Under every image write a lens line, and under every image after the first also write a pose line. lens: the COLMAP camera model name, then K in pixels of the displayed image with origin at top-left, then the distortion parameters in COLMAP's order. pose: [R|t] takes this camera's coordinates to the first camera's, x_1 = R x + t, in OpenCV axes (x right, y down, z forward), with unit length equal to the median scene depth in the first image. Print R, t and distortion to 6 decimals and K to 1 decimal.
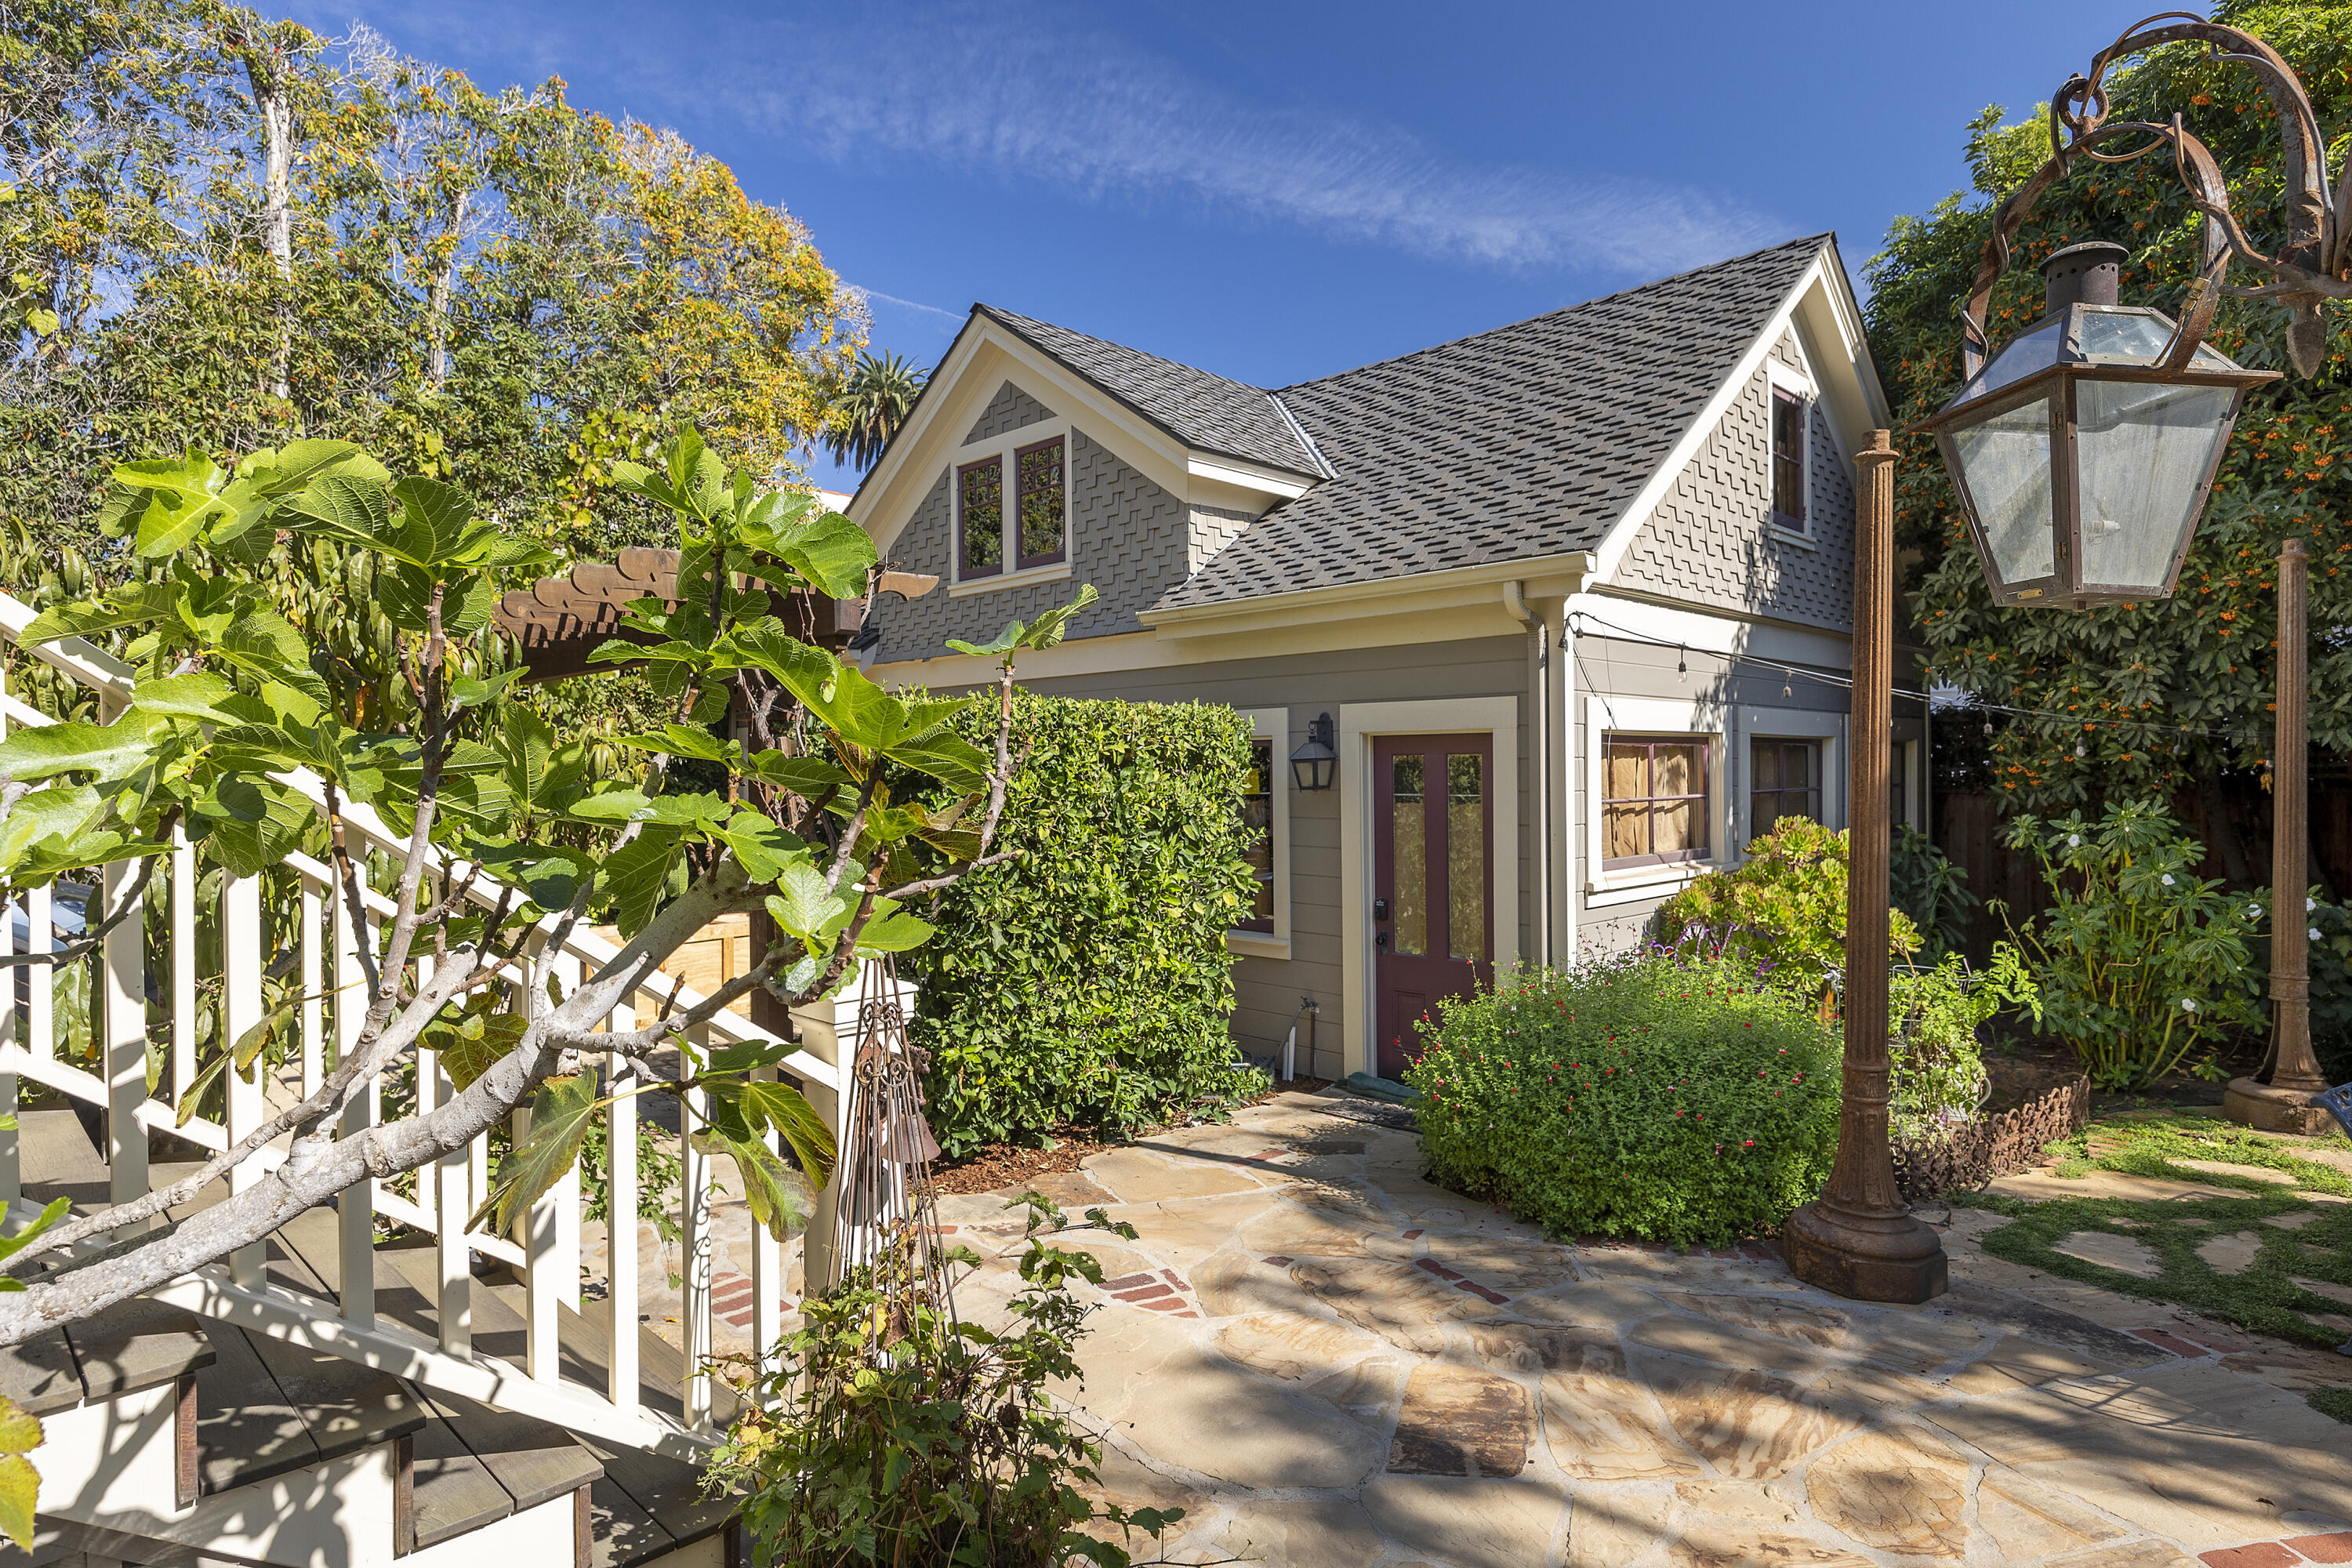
lens RADIAL K [[1295.8, 0, 1177.0], [0, 1295.8, 781.8], [0, 0, 1]] dist [-0.004443, -0.000166]
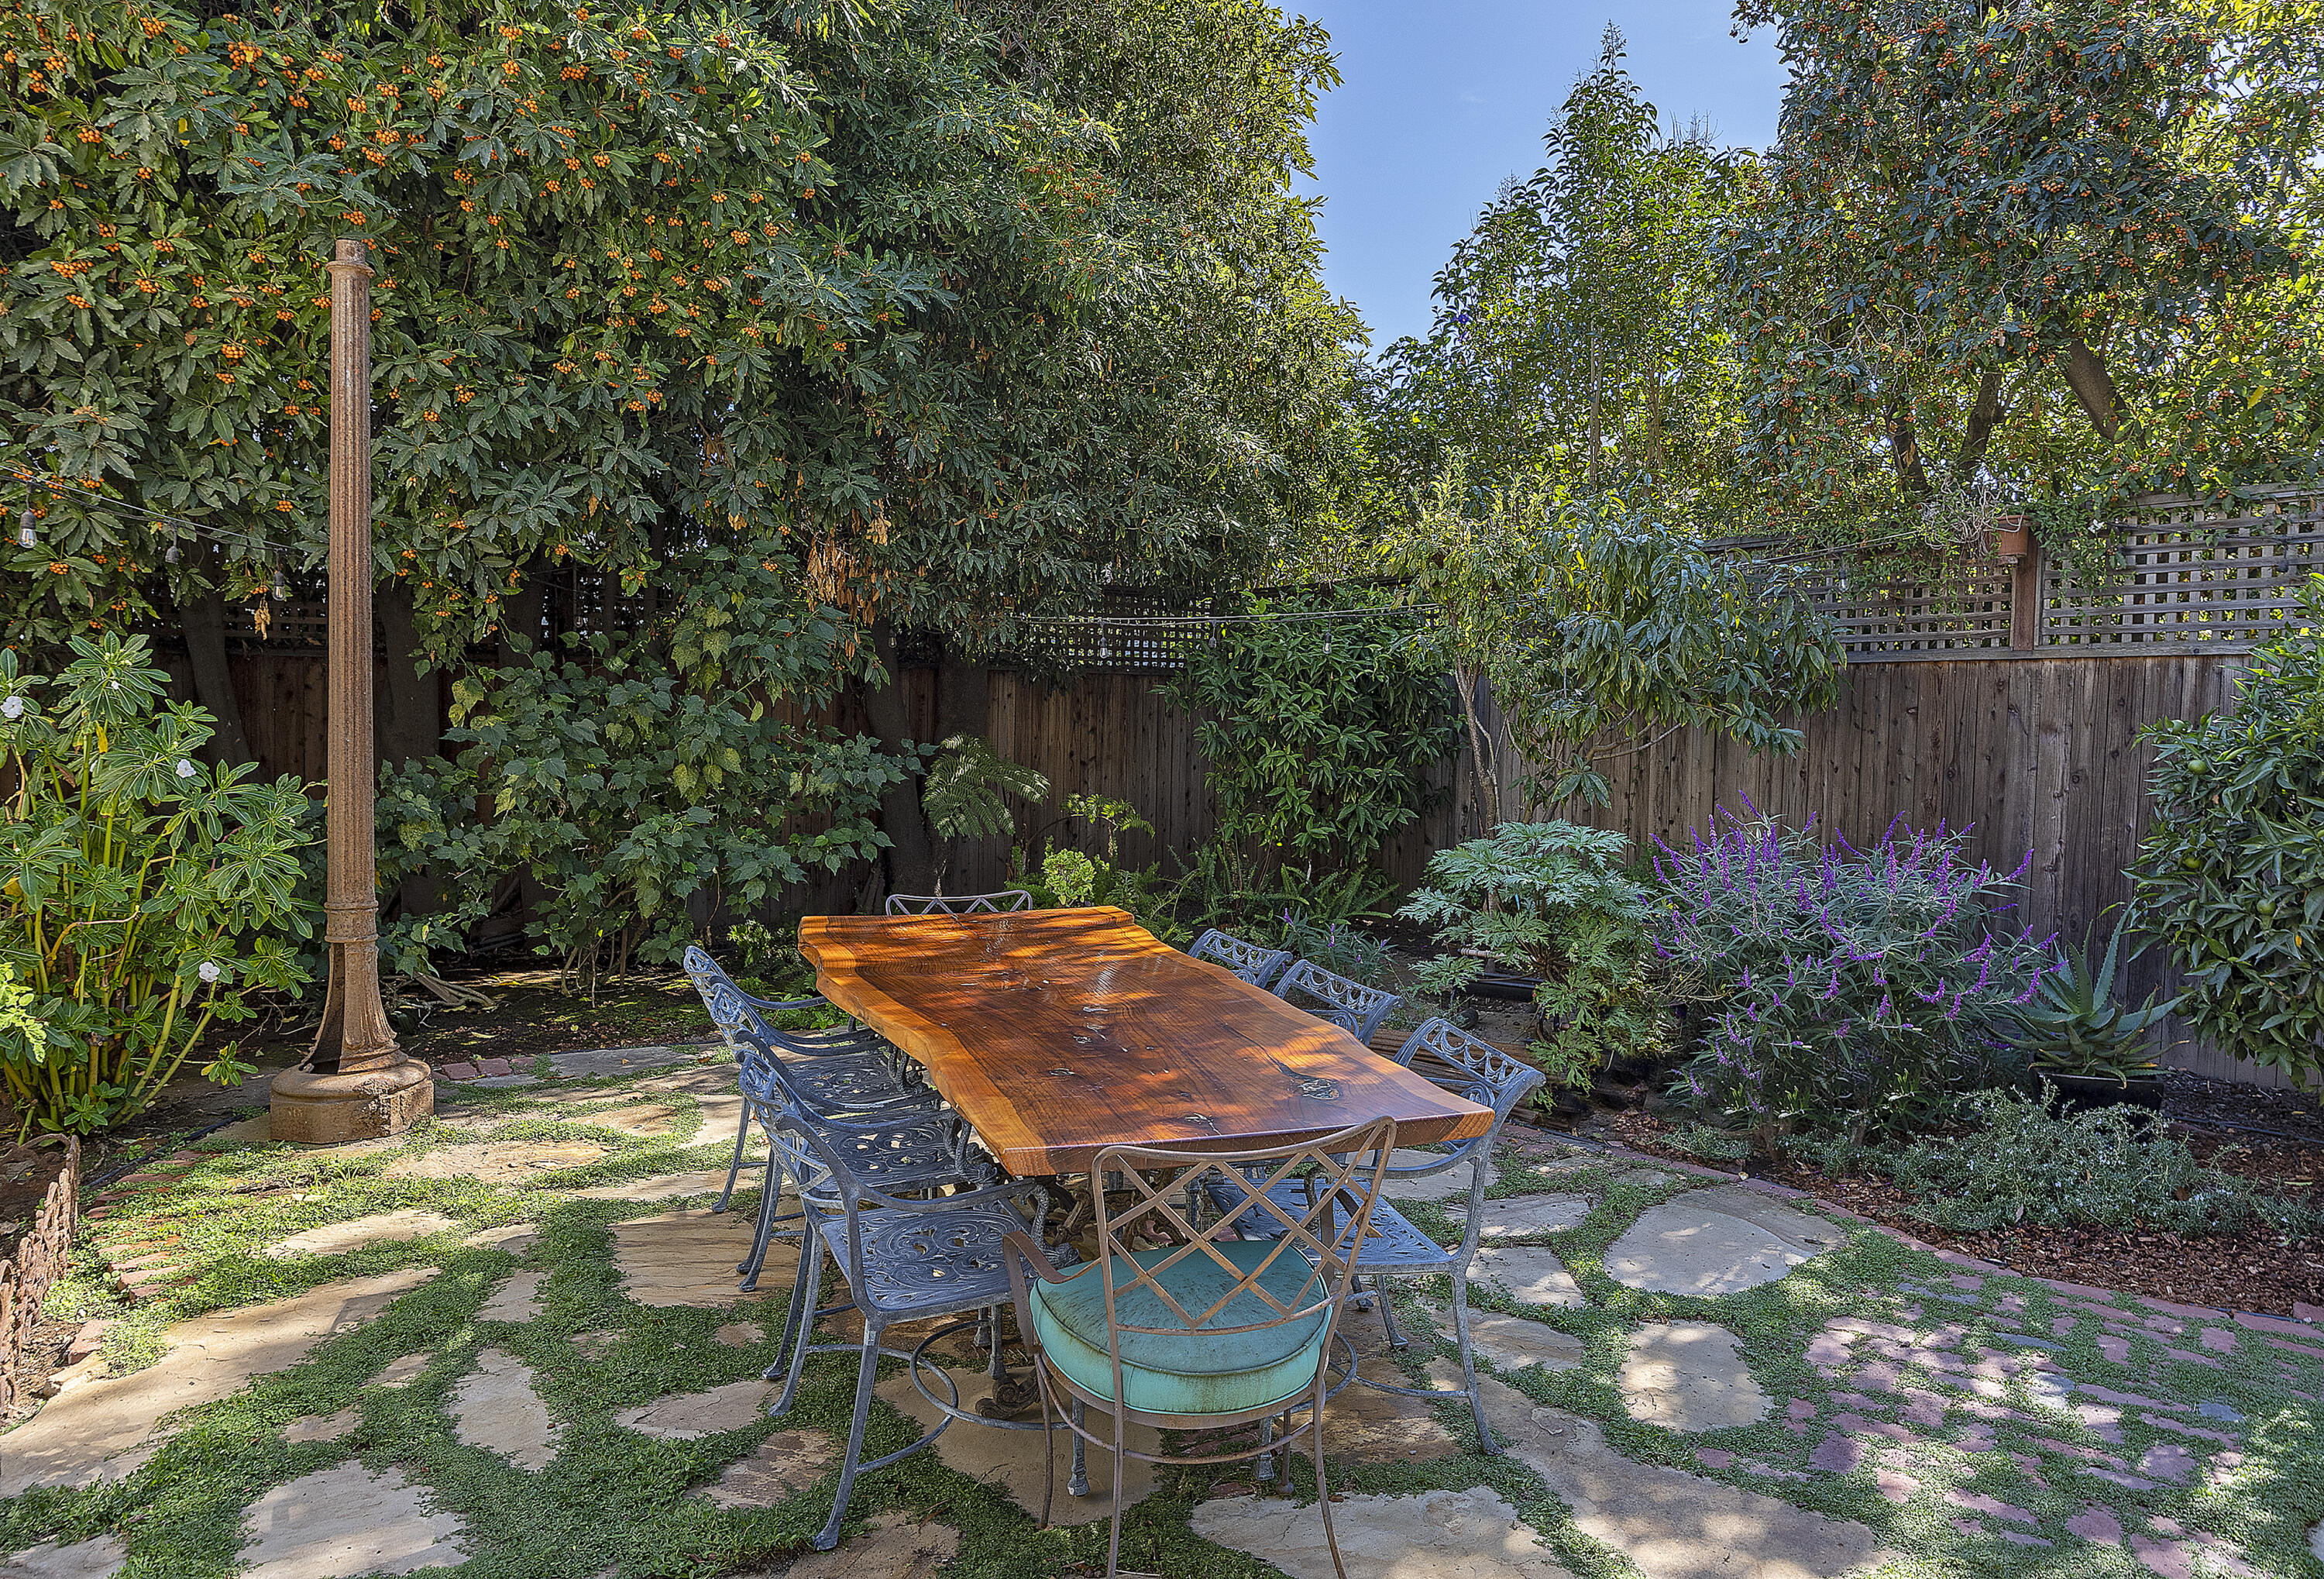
lens RADIAL K [[1462.7, 0, 1161.9], [0, 1462.7, 769.0], [0, 0, 1]] dist [-0.005030, -0.001948]
pose [[0.166973, -0.036885, 0.985271, 0.178327], [-0.013497, 0.999121, 0.039691, 0.042637], [-0.985869, -0.019926, 0.166328, 0.432268]]
